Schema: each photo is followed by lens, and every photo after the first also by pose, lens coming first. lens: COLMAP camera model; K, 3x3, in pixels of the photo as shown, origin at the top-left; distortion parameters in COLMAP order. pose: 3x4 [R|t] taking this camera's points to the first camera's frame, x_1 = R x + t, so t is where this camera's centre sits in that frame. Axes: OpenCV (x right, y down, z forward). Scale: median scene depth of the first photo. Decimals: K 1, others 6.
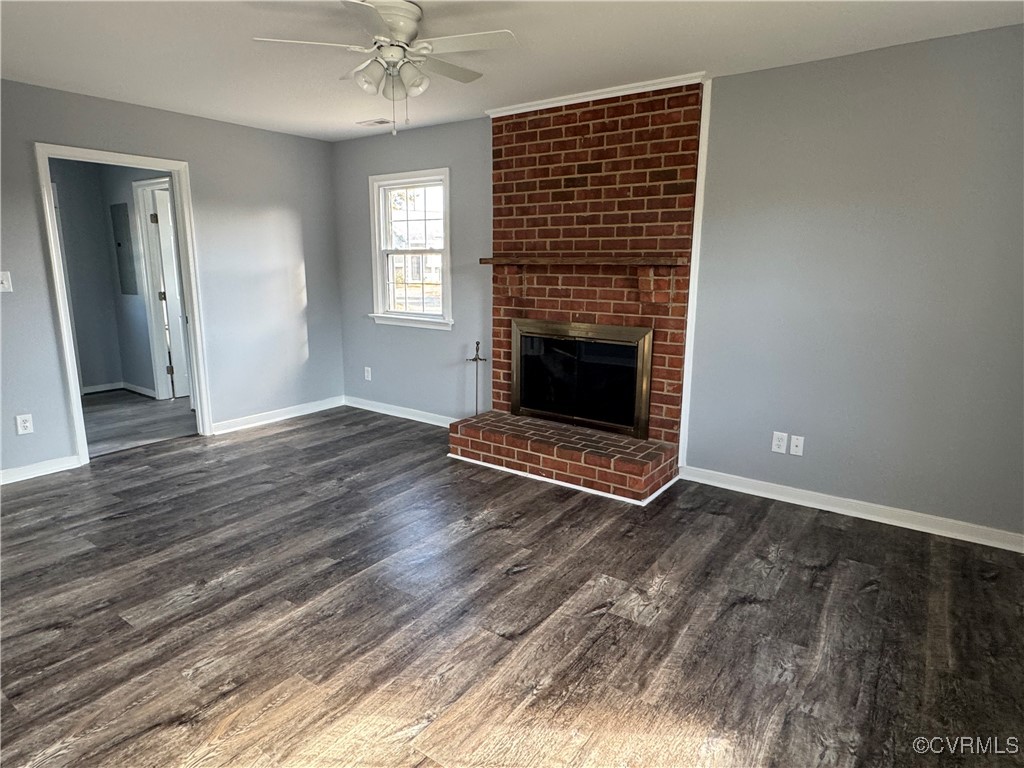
lens RADIAL K [[596.6, 0, 511.3], [0, 596.6, 384.2], [0, 0, 1]] dist [-0.002811, -0.001984]
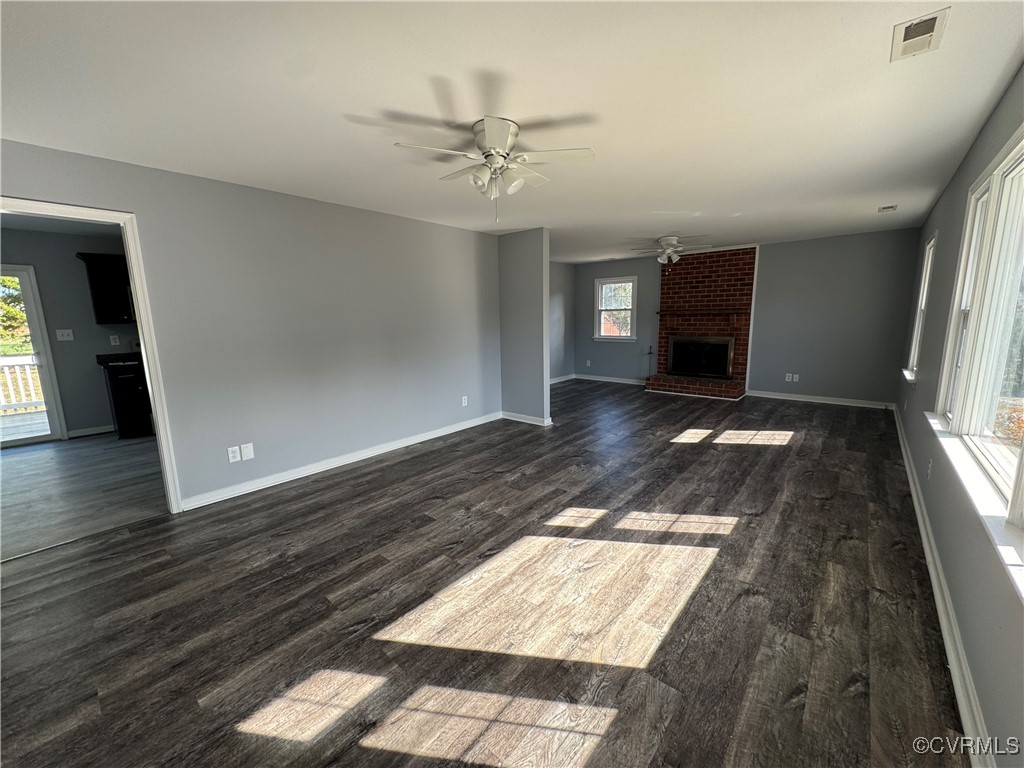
lens RADIAL K [[413.1, 0, 514.4], [0, 413.1, 383.7], [0, 0, 1]] dist [0.003005, 0.000134]
pose [[0.995619, -0.015051, -0.092280, -0.541827], [0.012264, 0.999453, -0.030699, 0.150827], [0.092692, 0.029433, 0.995260, -0.859455]]
